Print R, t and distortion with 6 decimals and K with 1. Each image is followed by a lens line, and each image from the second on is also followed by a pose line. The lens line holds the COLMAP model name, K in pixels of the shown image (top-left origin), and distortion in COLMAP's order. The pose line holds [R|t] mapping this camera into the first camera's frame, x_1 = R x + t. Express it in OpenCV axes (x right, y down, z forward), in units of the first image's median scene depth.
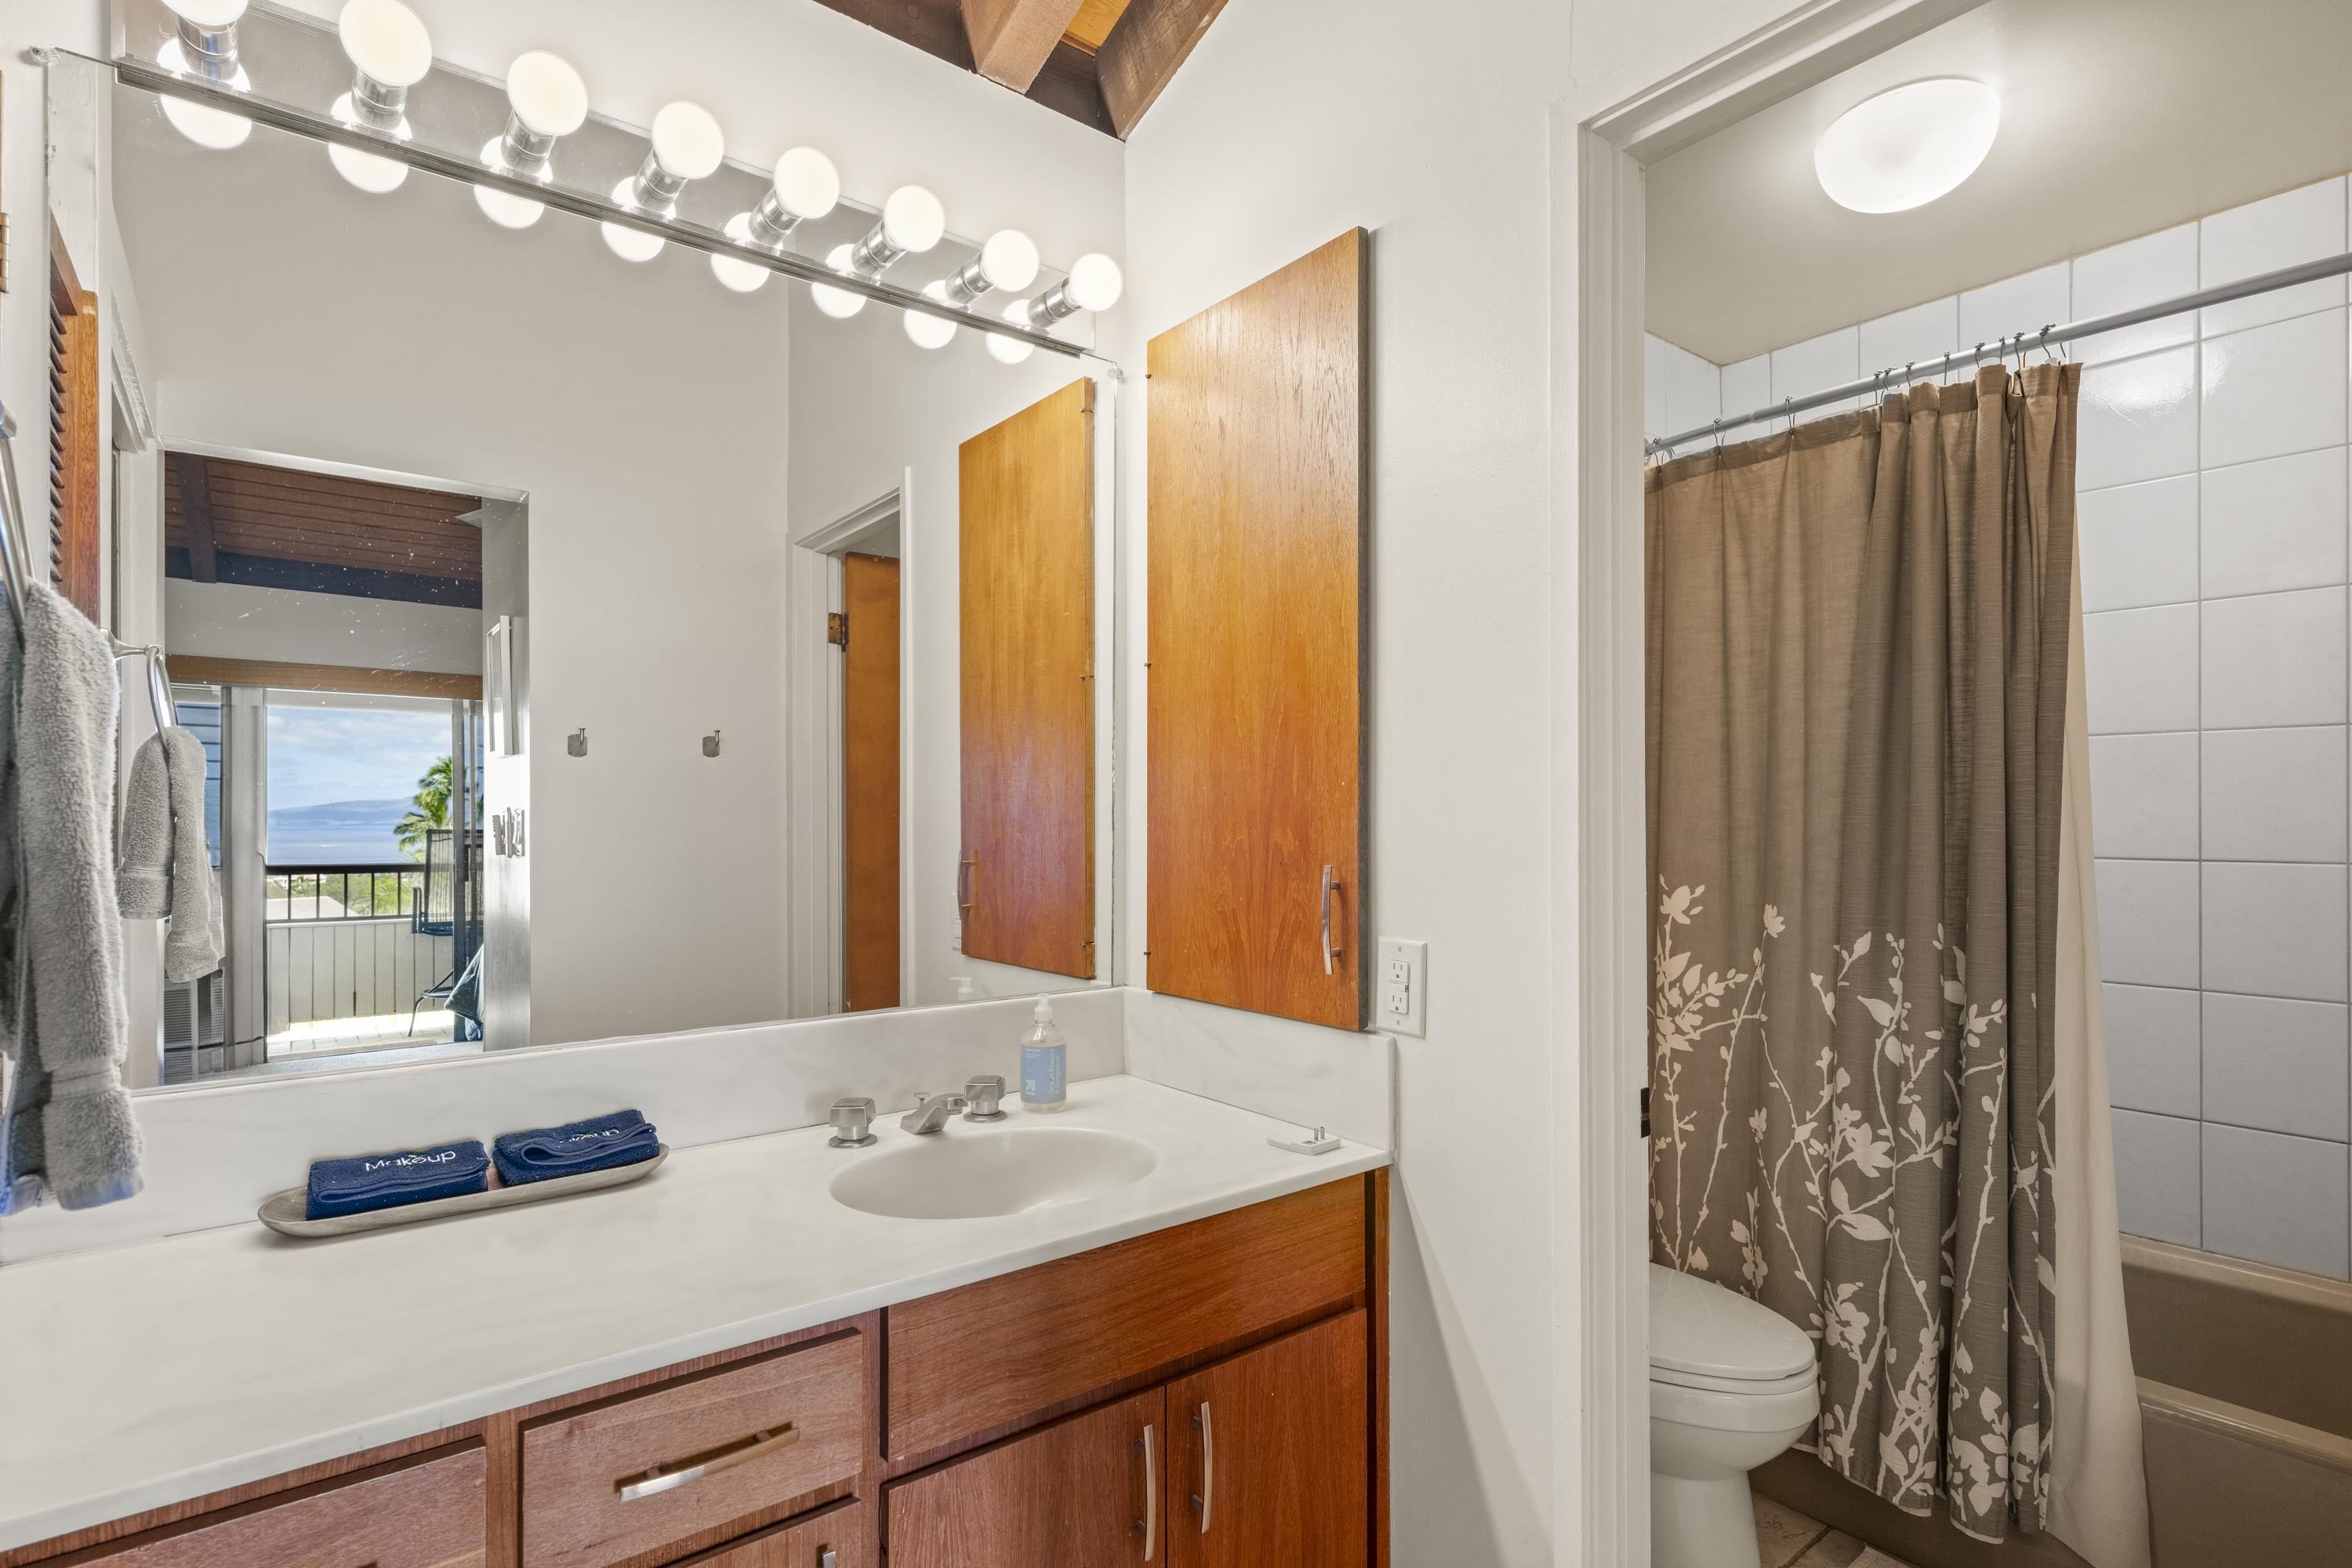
lens RADIAL K [[1164.9, 0, 1178.2], [0, 1164.9, 812.3], [0, 0, 1]] dist [0.003282, 0.000345]
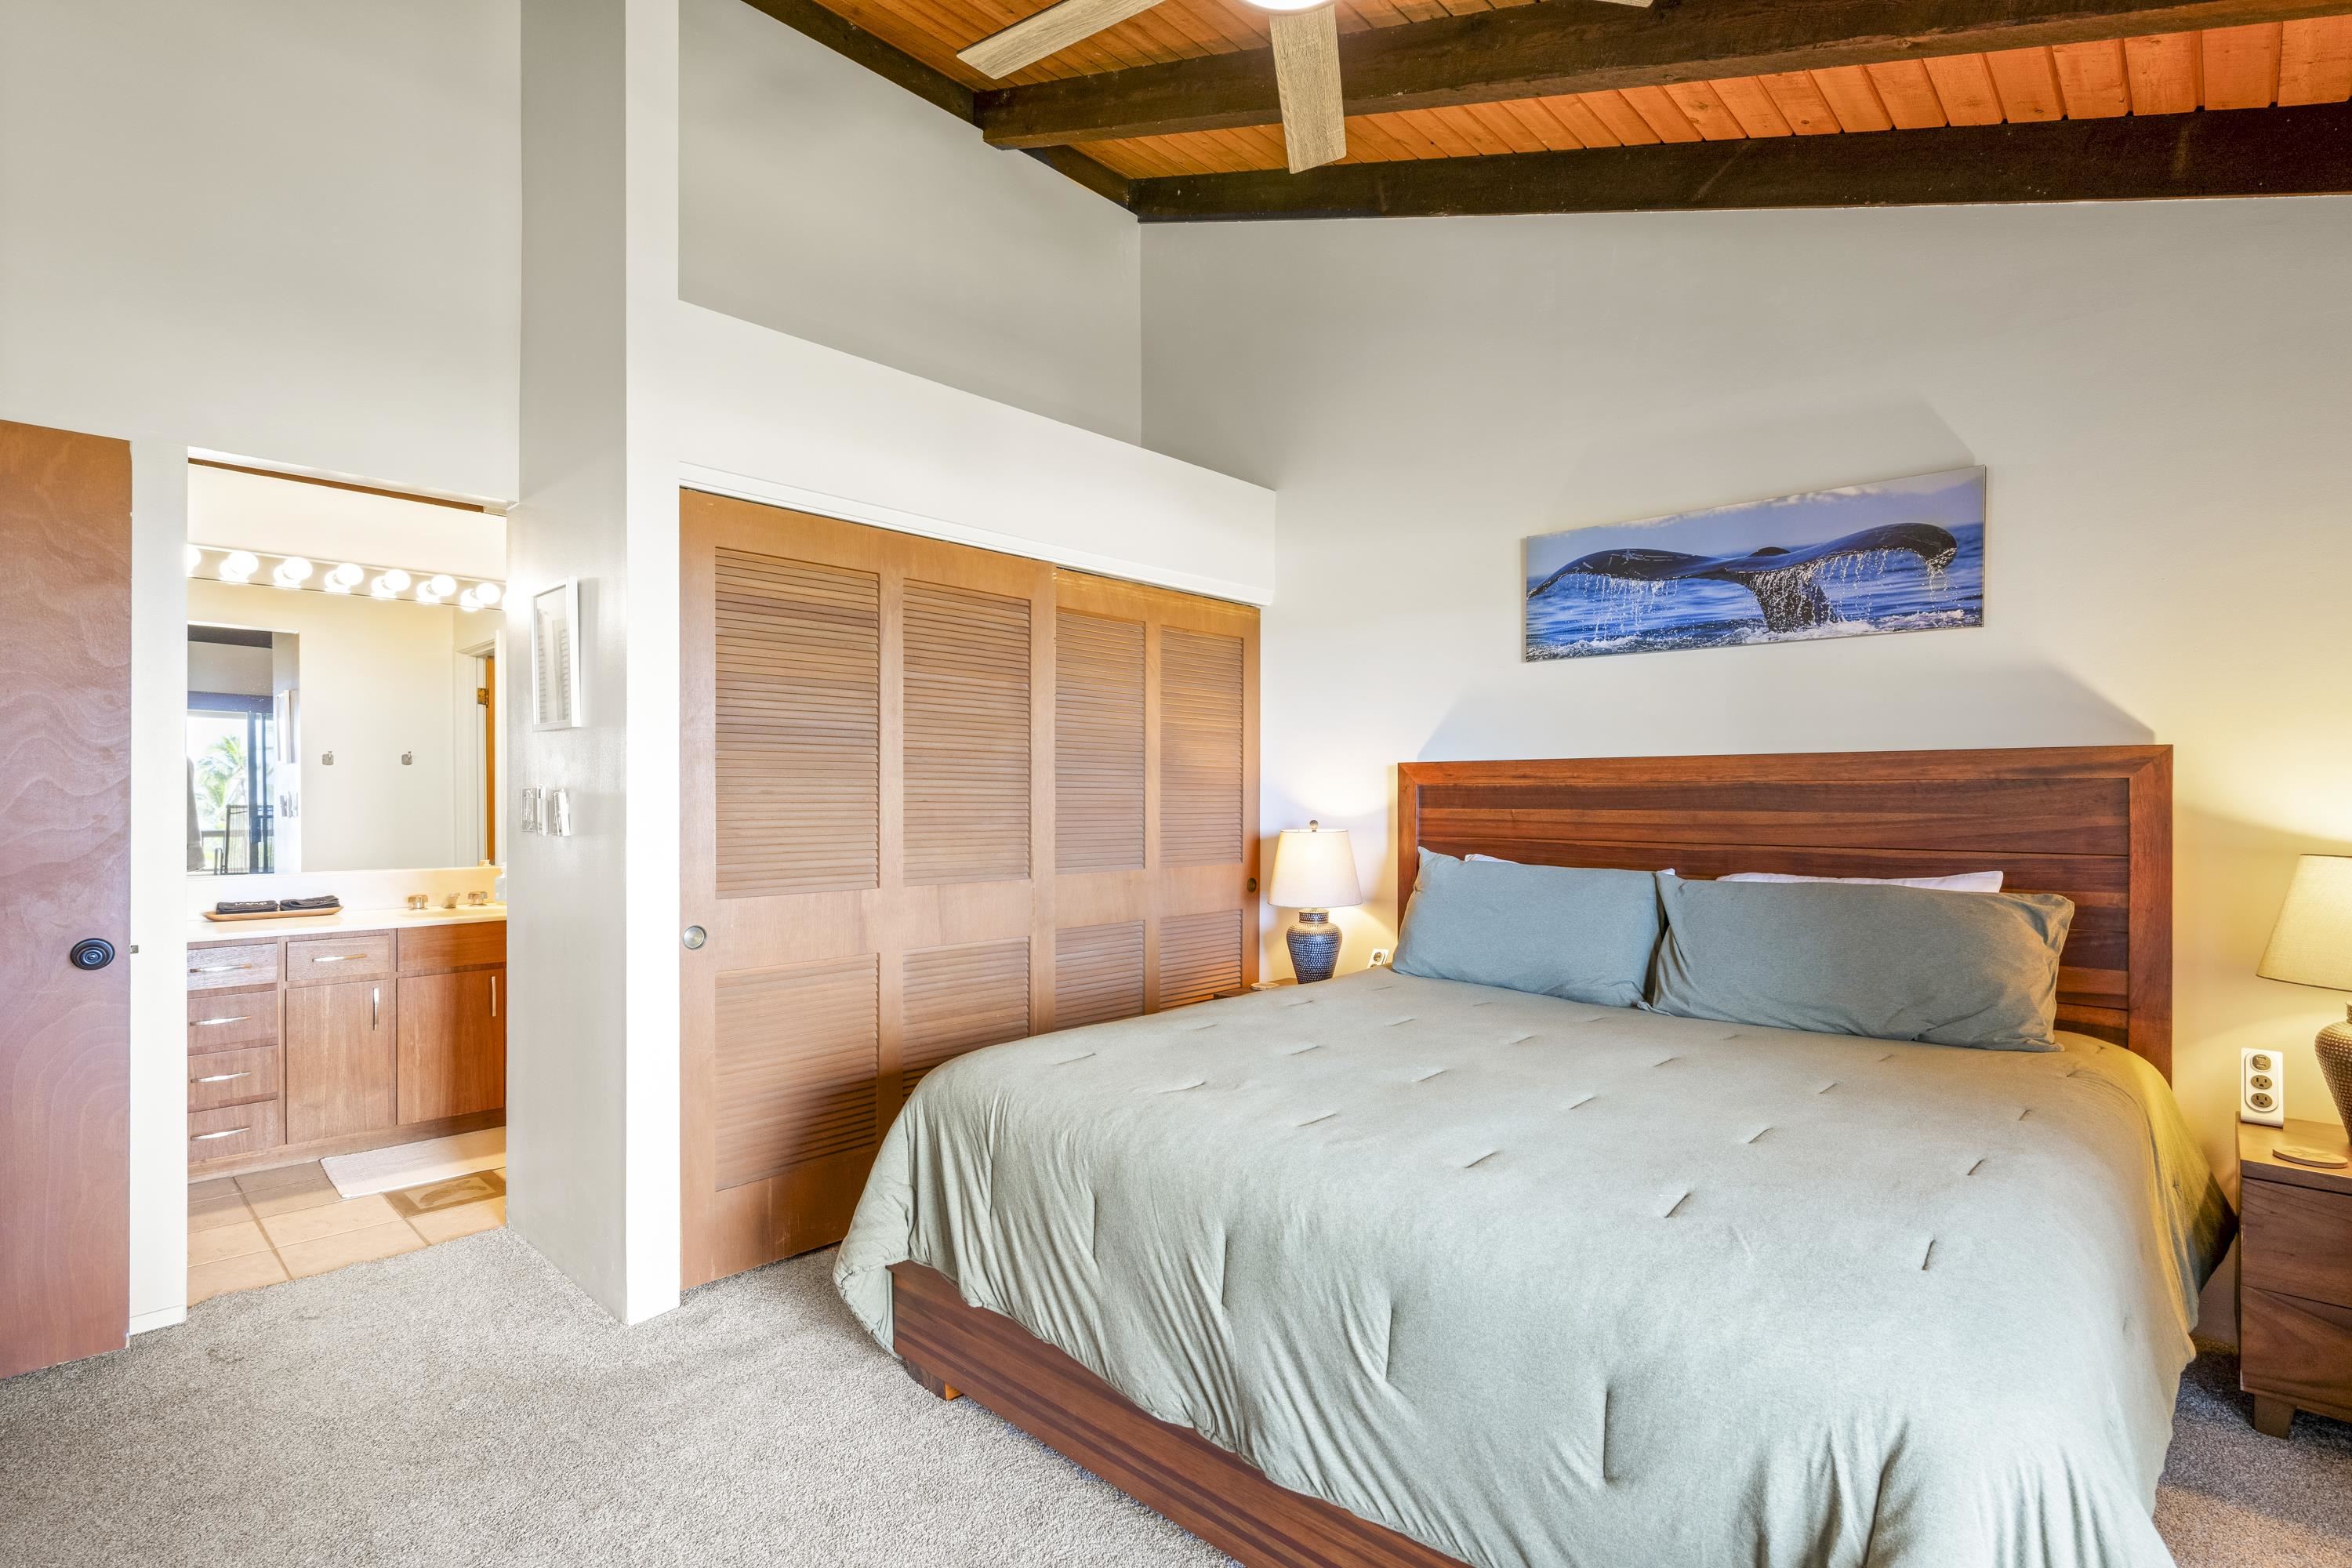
lens RADIAL K [[1119.7, 0, 1181.1], [0, 1119.7, 790.6], [0, 0, 1]] dist [0.001483, 0.000664]
pose [[0.989340, 0.001676, 0.145617, 0.547948], [-0.001459, 0.999998, -0.001598, -0.004345], [-0.145619, 0.001369, 0.989340, -0.933875]]
